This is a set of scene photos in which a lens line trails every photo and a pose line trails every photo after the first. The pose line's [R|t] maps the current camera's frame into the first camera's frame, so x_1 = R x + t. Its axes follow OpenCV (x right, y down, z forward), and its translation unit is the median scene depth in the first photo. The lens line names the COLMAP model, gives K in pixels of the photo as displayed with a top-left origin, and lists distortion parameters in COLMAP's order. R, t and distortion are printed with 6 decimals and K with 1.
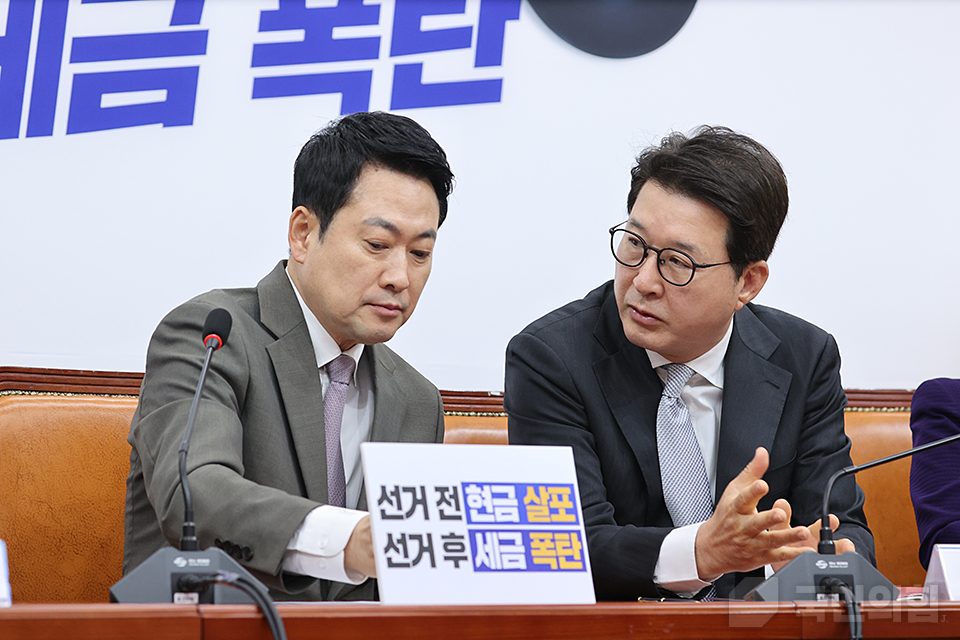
lens RADIAL K [[3155.3, 0, 480.0], [0, 3155.3, 320.0], [0, 0, 1]] dist [0.032793, -0.670227]
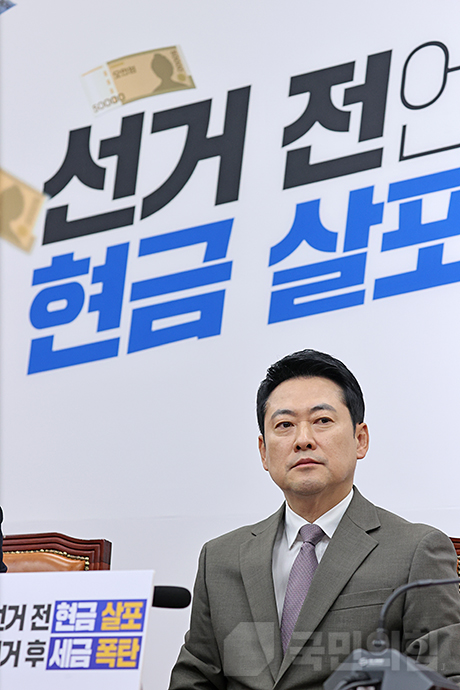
lens RADIAL K [[2395.3, 0, 230.0], [0, 2395.3, 345.0], [0, 0, 1]] dist [-0.031360, -0.721459]
pose [[0.617323, -0.113804, -0.778435, 0.815093], [0.064908, 0.993476, -0.093769, 0.043835], [0.784028, 0.007359, 0.620682, 0.444530]]
